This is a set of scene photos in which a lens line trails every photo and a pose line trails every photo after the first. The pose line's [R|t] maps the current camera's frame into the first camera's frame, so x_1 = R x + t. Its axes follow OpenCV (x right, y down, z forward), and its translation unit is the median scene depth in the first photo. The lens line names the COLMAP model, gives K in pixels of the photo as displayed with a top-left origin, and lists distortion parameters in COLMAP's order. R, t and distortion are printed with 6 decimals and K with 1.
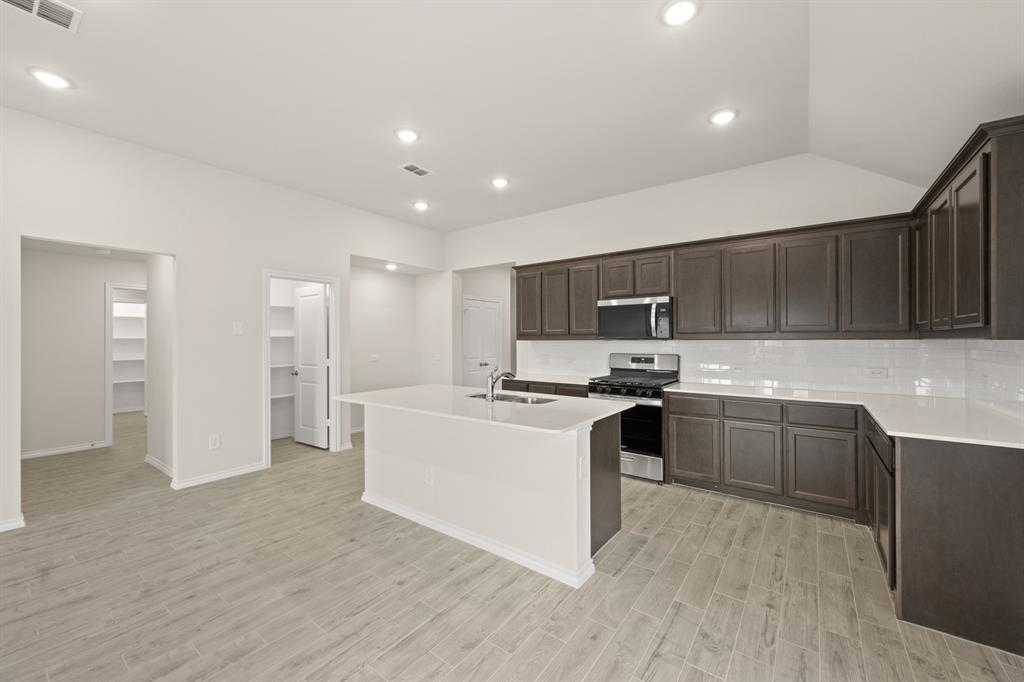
lens RADIAL K [[401.7, 0, 514.2], [0, 401.7, 339.3], [0, 0, 1]] dist [-0.000832, 0.000321]
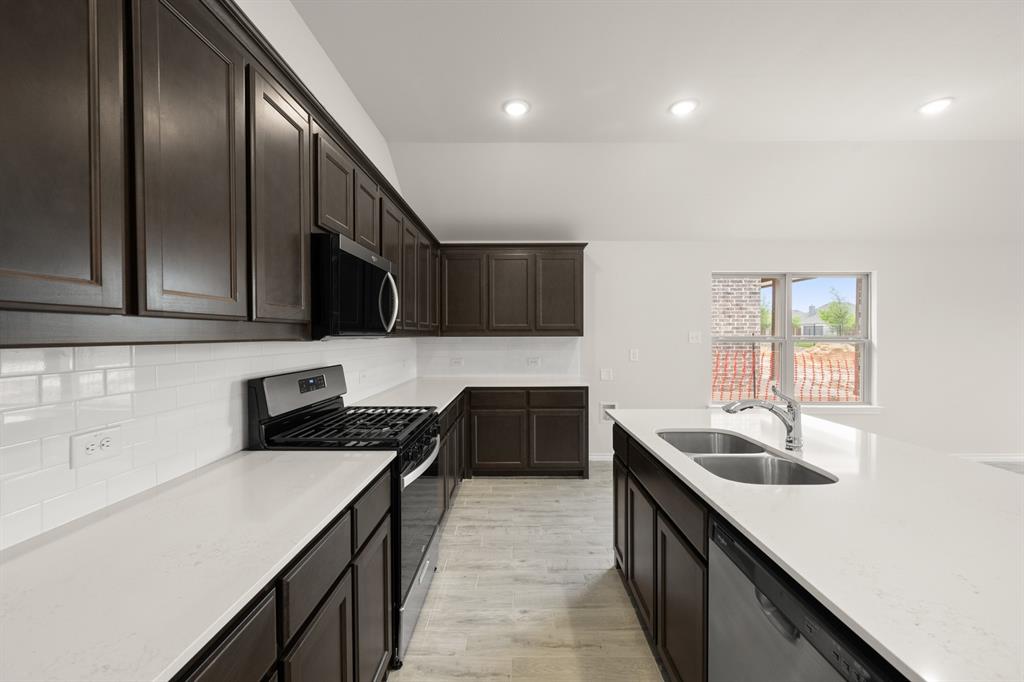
lens RADIAL K [[401.7, 0, 514.2], [0, 401.7, 339.3], [0, 0, 1]] dist [-0.000832, 0.000321]
pose [[-0.584575, -0.004728, 0.811326, -0.234794], [0.003630, 0.999958, 0.008442, -0.001725], [-0.811331, 0.007880, -0.584534, 1.364643]]
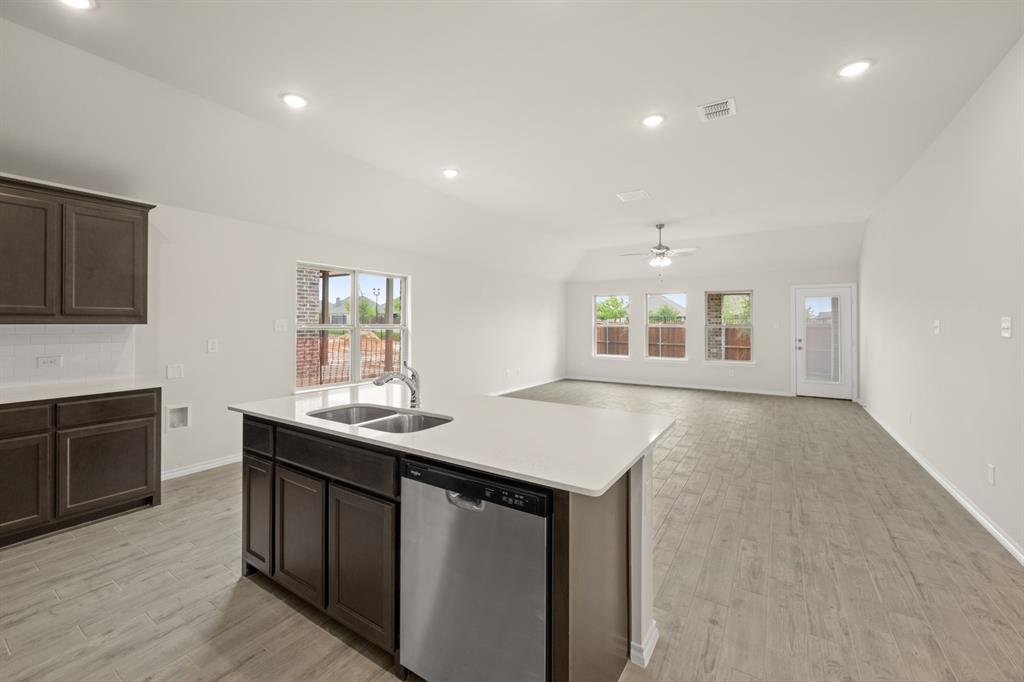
lens RADIAL K [[425.0, 0, 486.1], [0, 425.0, 320.7], [0, 0, 1]] dist [0.001246, 0.000214]
pose [[-0.999550, 0.000609, -0.029989, -0.139946], [0.000806, 0.999978, -0.006574, -0.000174], [0.029984, -0.006595, -0.999529, 1.502984]]
